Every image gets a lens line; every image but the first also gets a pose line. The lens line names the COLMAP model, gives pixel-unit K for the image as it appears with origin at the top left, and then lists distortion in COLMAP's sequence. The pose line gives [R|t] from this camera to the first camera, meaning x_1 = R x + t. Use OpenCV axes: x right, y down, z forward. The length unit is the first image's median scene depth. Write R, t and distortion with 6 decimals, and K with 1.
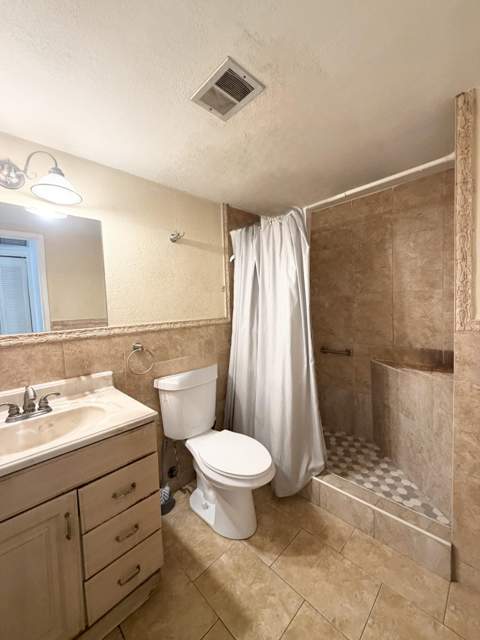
lens RADIAL K [[255.1, 0, 237.7], [0, 255.1, 319.3], [0, 0, 1]] dist [-0.000238, 0.000406]
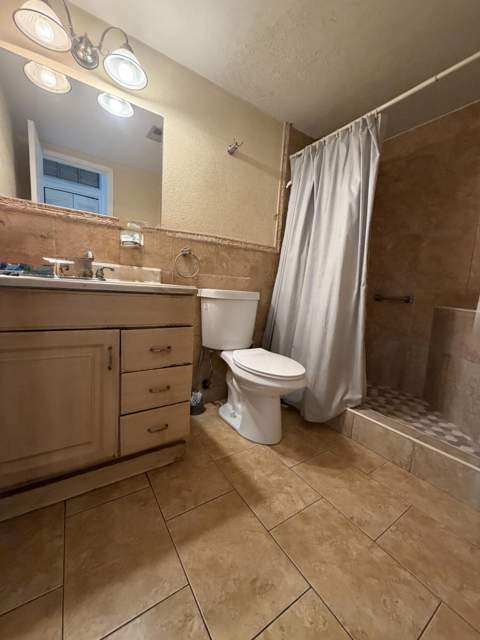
lens RADIAL K [[255.1, 0, 237.9], [0, 255.1, 320.7], [0, 0, 1]] dist [-0.000238, 0.000406]
pose [[0.977107, 0.120063, -0.175632, 0.025340], [-0.108766, 0.991411, 0.072628, 0.274437], [0.182843, -0.051863, 0.981773, 0.014794]]
